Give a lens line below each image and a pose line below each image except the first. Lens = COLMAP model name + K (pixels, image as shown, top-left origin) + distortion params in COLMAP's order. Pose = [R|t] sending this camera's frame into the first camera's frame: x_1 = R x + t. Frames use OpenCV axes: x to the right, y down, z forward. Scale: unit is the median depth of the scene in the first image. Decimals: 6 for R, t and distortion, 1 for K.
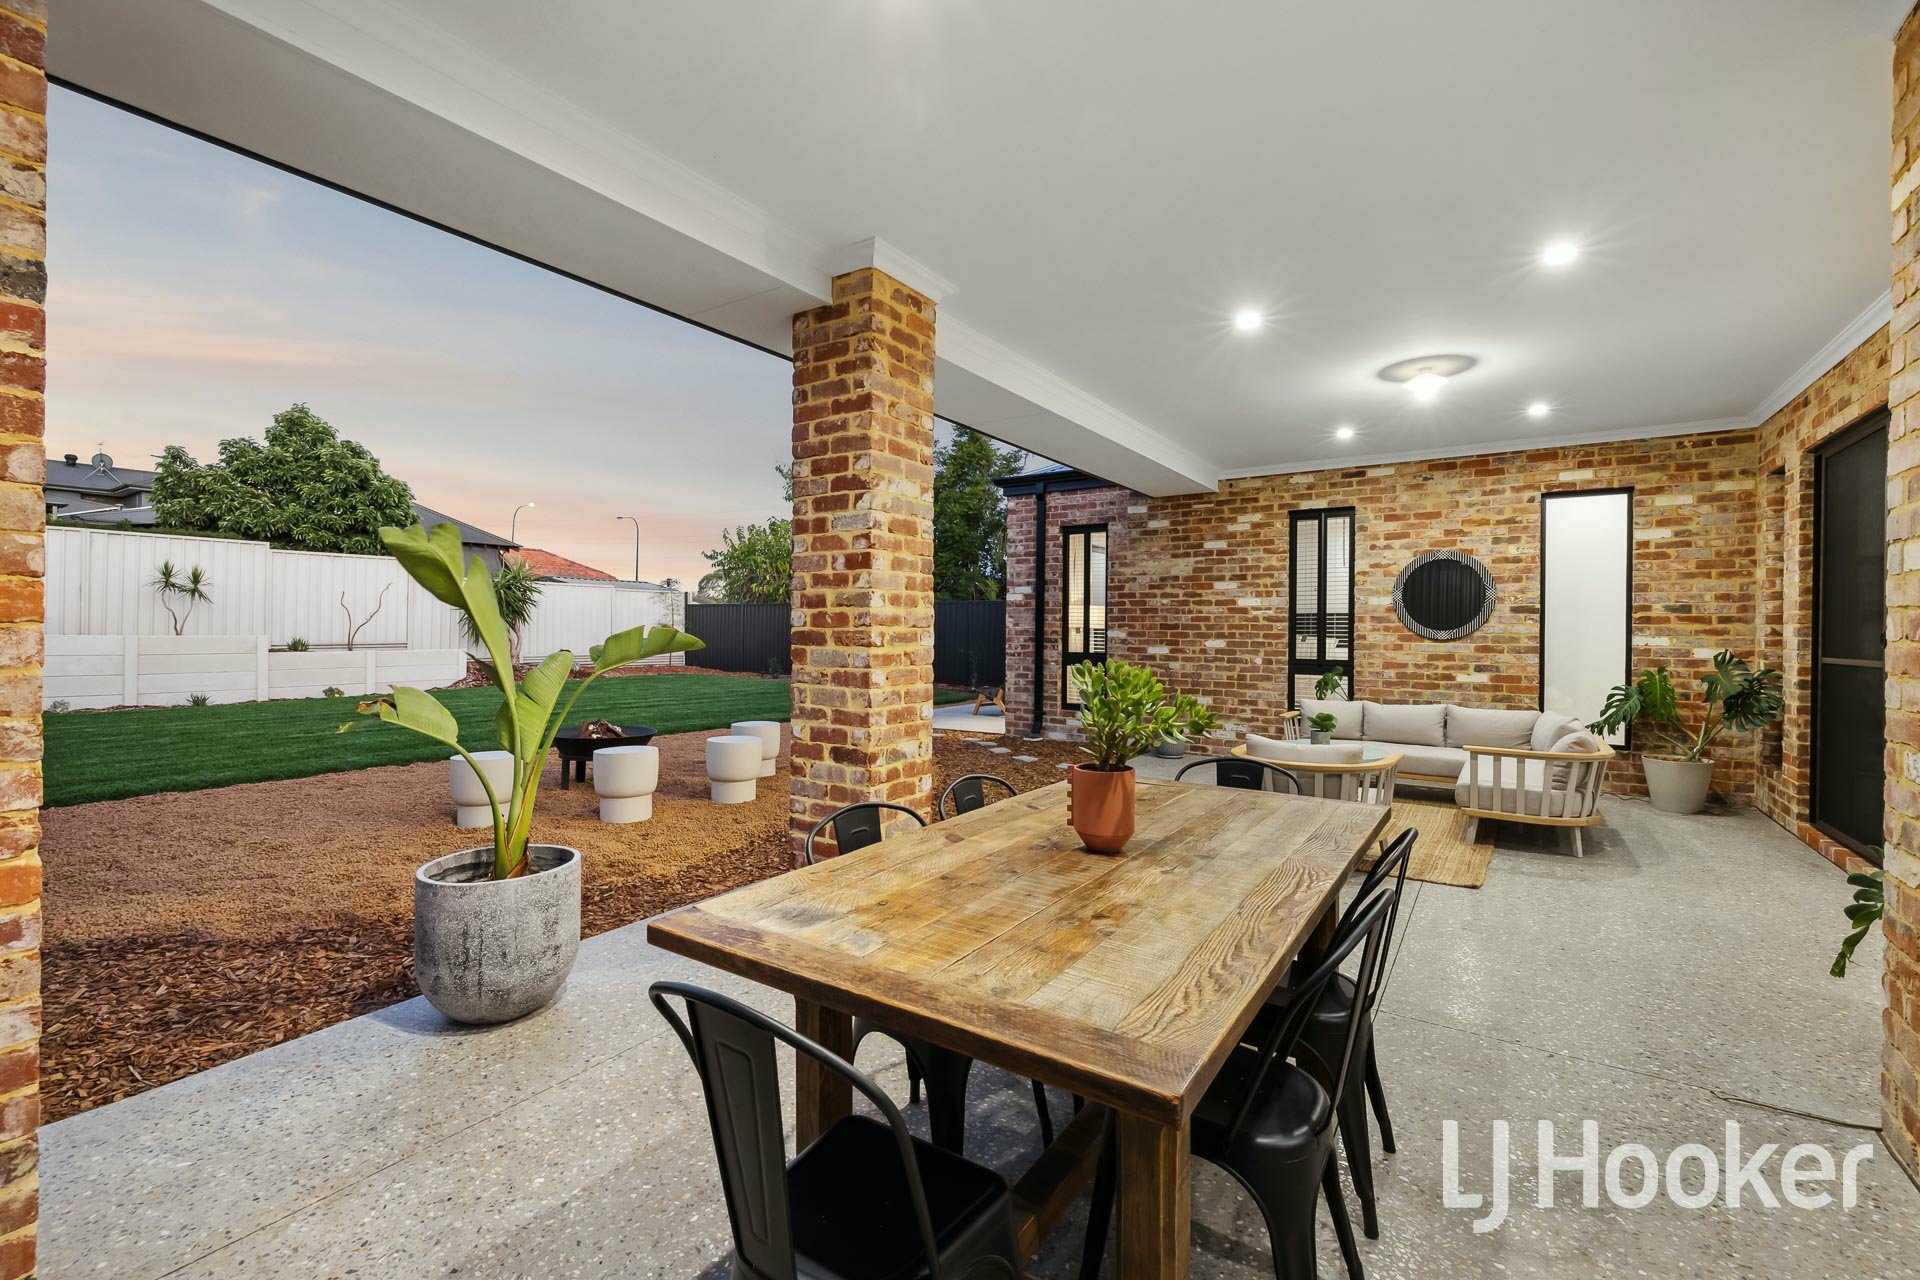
lens RADIAL K [[829.9, 0, 950.1], [0, 829.9, 633.5], [0, 0, 1]] dist [-0.001742, -0.000079]
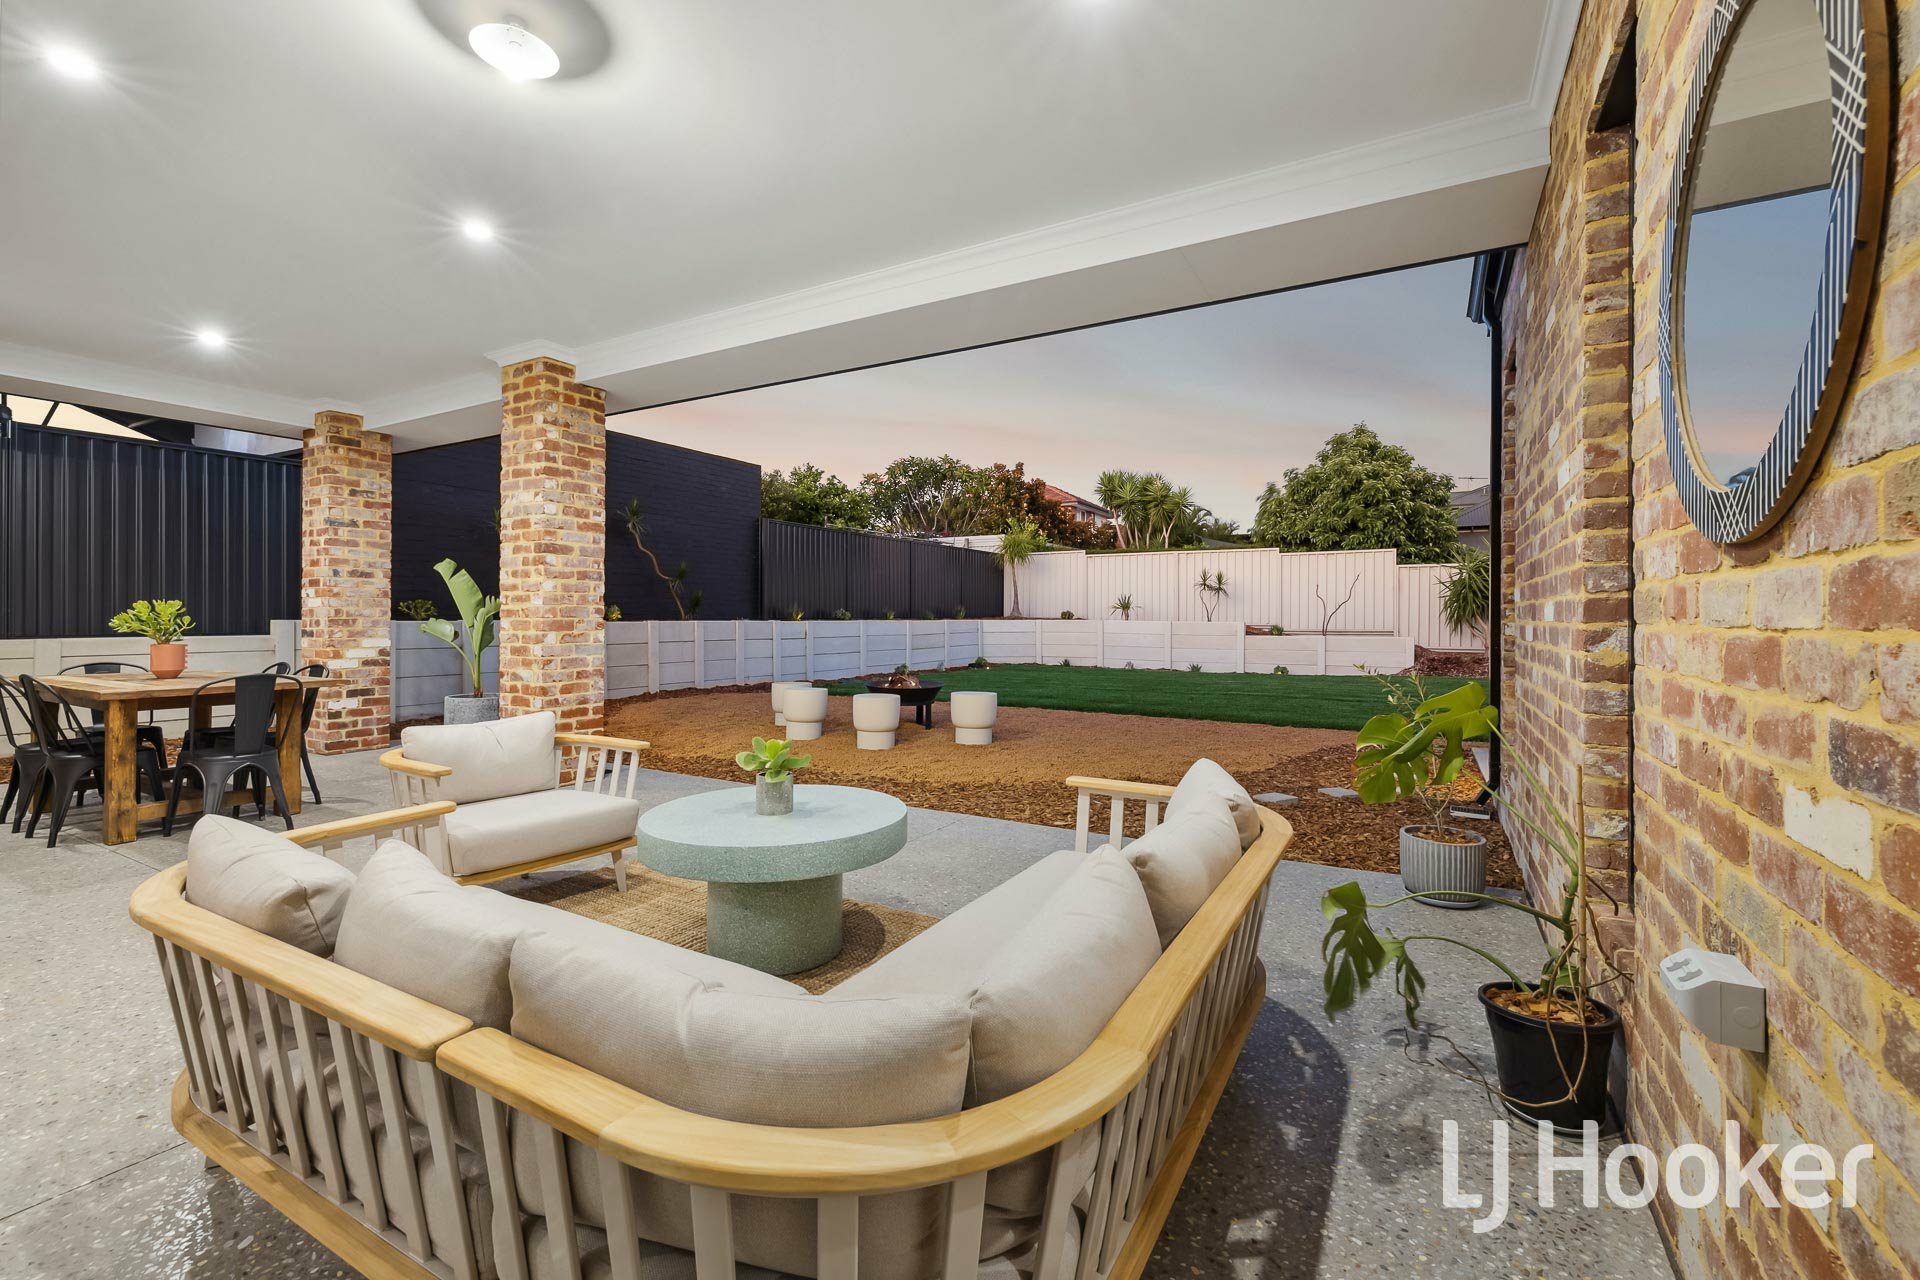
lens RADIAL K [[829.9, 0, 950.6], [0, 829.9, 620.7], [0, 0, 1]] dist [-0.001742, -0.000079]
pose [[0.074817, -0.005256, -0.997183, 1.478765], [-0.010109, 0.999931, -0.006029, 0.045590], [0.997146, 0.010532, 0.074759, 1.655024]]
